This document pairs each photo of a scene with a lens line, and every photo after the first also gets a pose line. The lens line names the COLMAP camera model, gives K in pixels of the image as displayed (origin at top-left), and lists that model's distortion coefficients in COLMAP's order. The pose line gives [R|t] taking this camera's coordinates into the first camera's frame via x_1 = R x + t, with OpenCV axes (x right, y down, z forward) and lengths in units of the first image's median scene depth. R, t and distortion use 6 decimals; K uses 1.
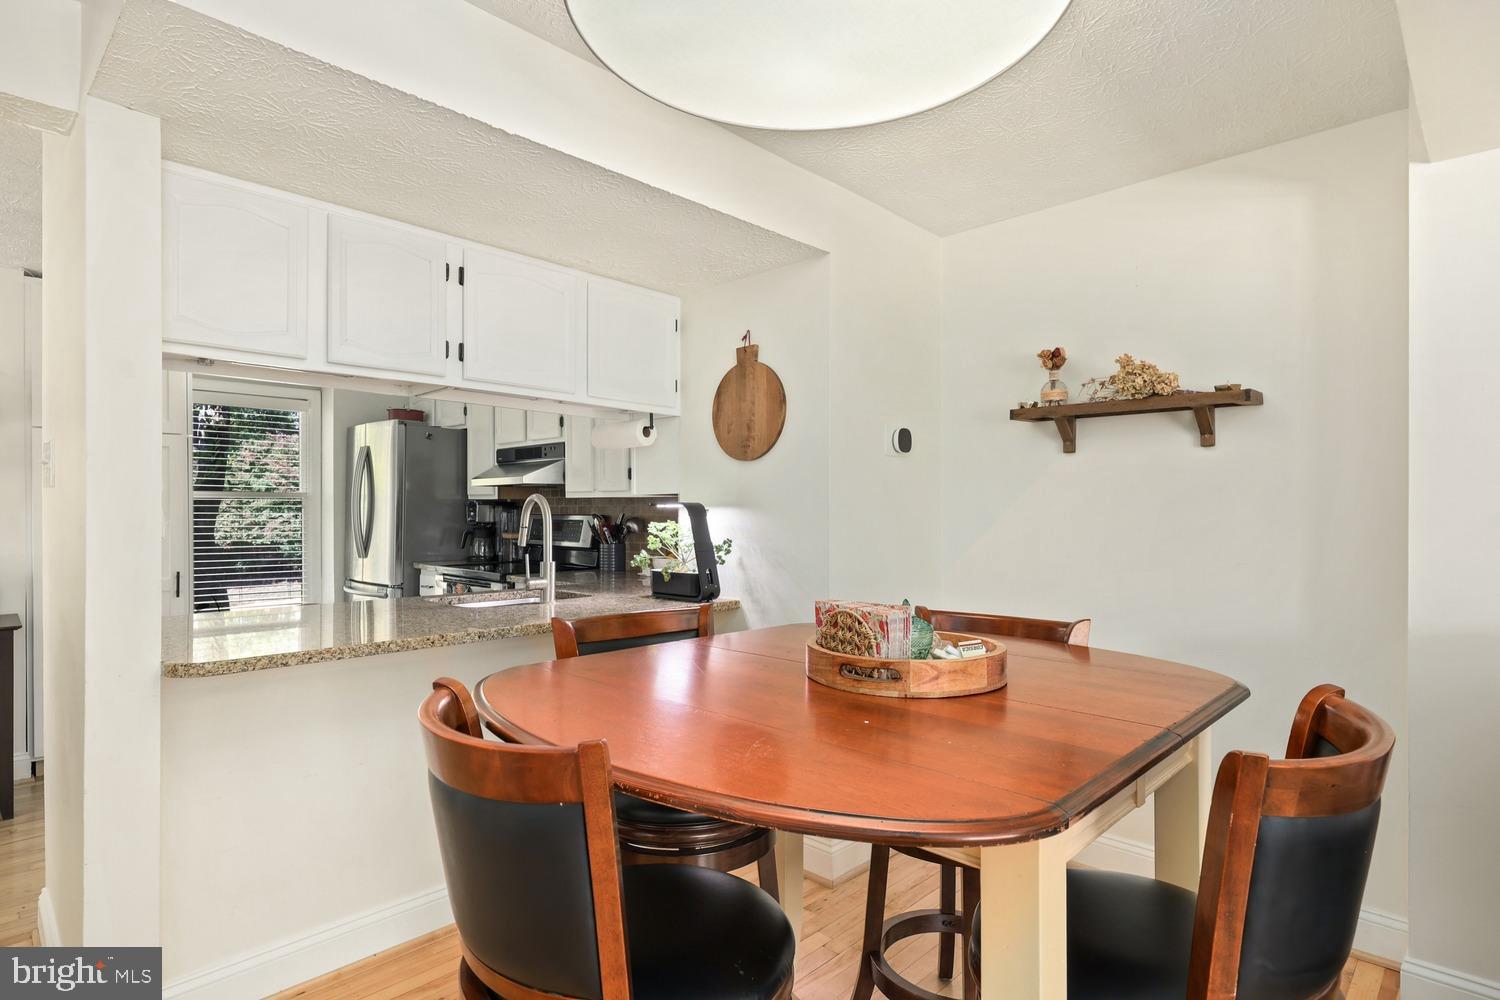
lens RADIAL K [[777.0, 0, 753.2], [0, 777.0, 510.9], [0, 0, 1]] dist [-0.001208, 0.000245]
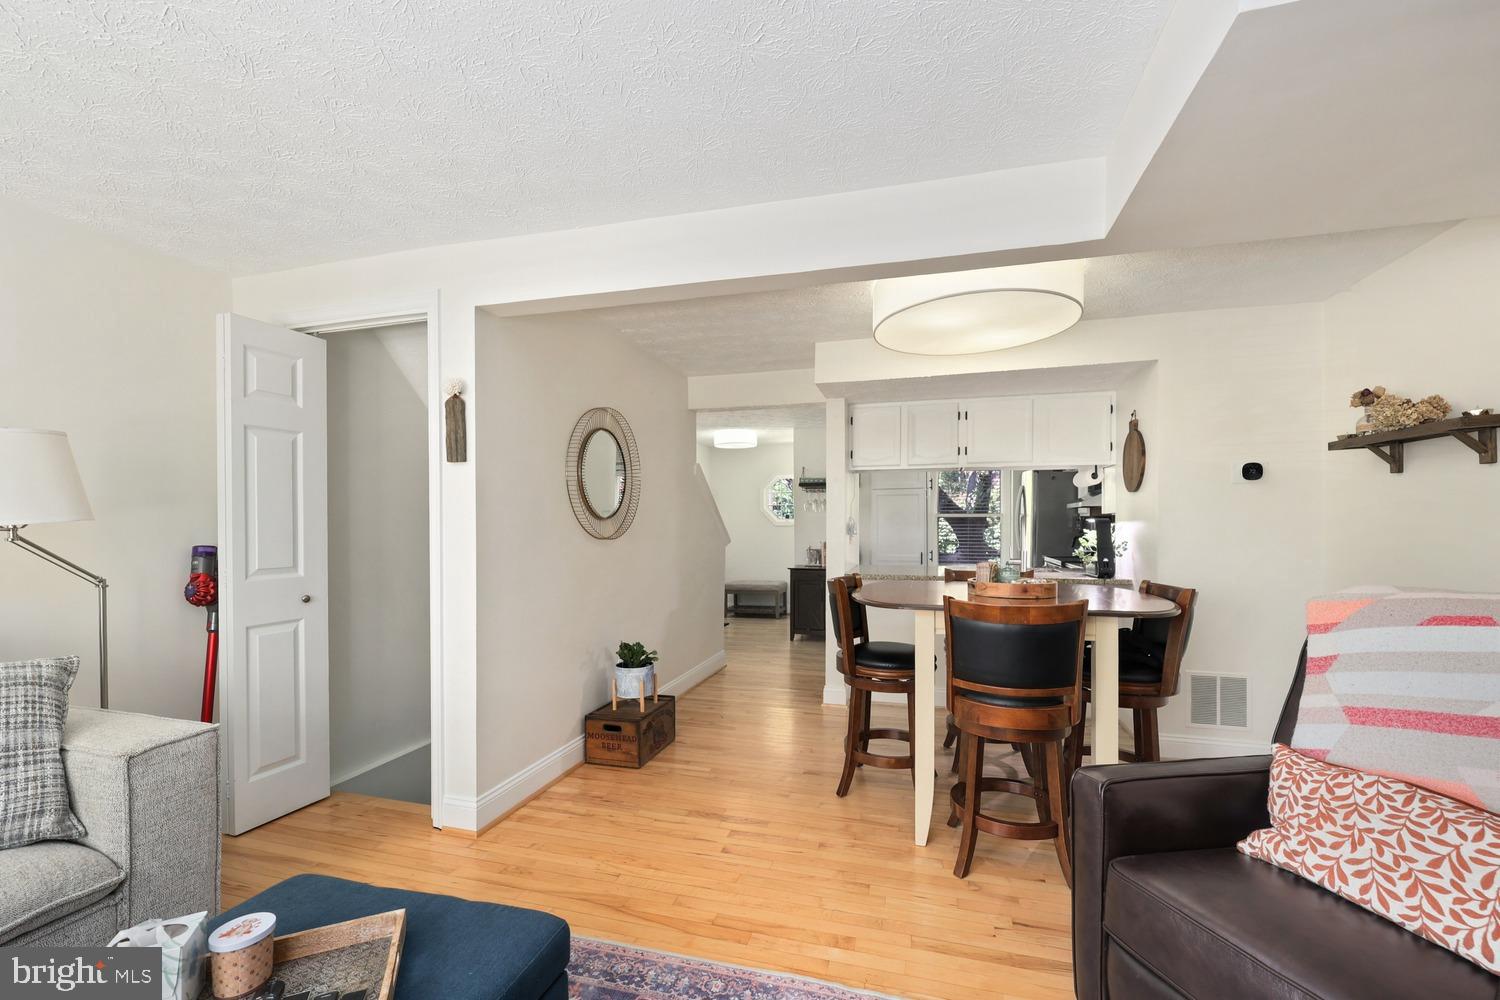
lens RADIAL K [[611.0, 0, 744.3], [0, 611.0, 521.9], [0, 0, 1]] dist [0.002227, 0.000409]
pose [[0.453006, -0.006507, -0.891484, 0.749457], [0.002749, 0.999979, -0.005902, 0.001768], [0.891503, 0.000223, 0.453015, -0.280267]]
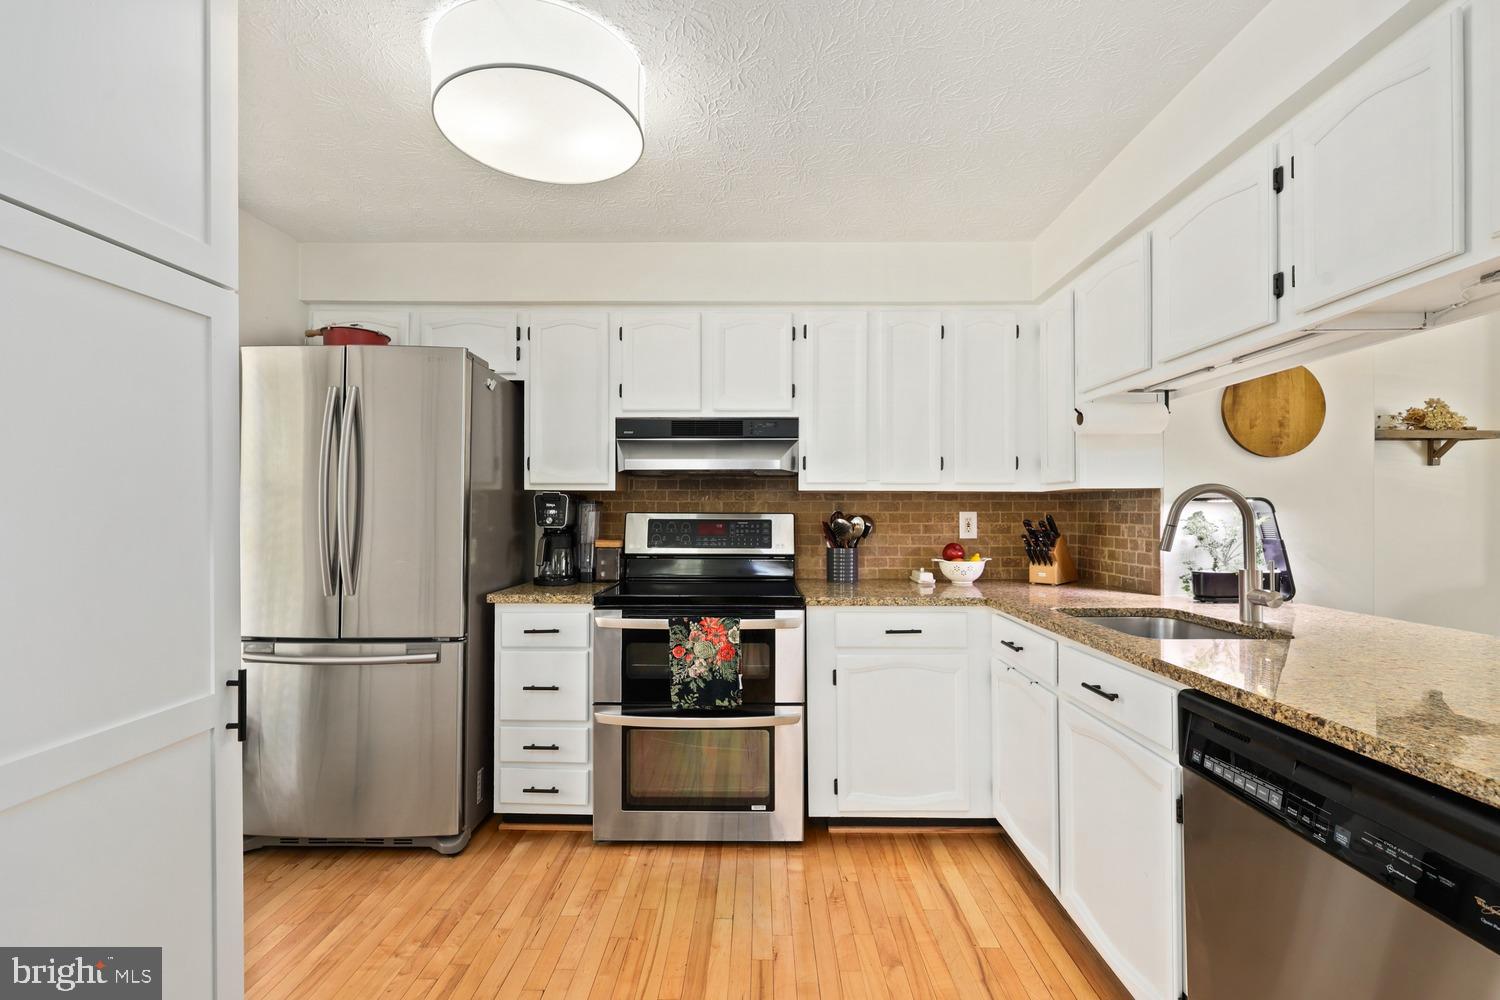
lens RADIAL K [[667.6, 0, 743.5], [0, 667.6, 517.9], [0, 0, 1]] dist [-0.001482, -0.000090]
pose [[0.738282, -0.002398, 0.674488, -1.153639], [-0.000597, 0.999991, 0.004209, 0.012032], [-0.674492, -0.003511, 0.738274, 0.861905]]
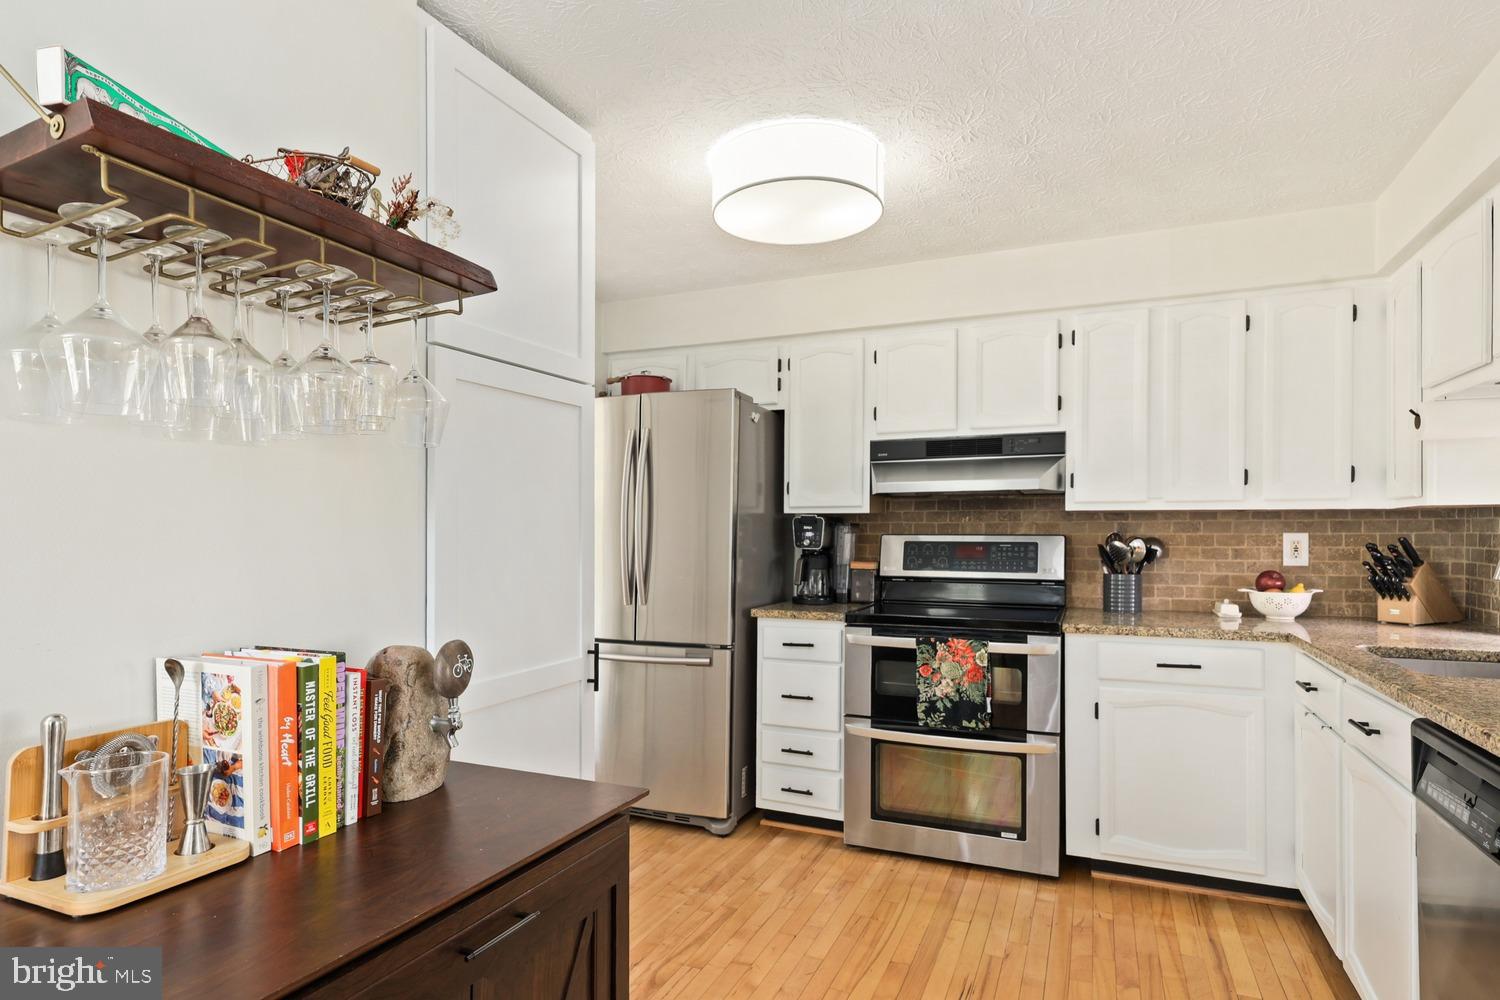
lens RADIAL K [[777.0, 0, 753.2], [0, 777.0, 510.9], [0, 0, 1]] dist [-0.001208, 0.000245]
pose [[0.930000, 0.013252, 0.367320, -1.221137], [-0.001273, 0.999460, -0.032836, 0.011314], [-0.367556, 0.030070, 0.929515, 0.690831]]
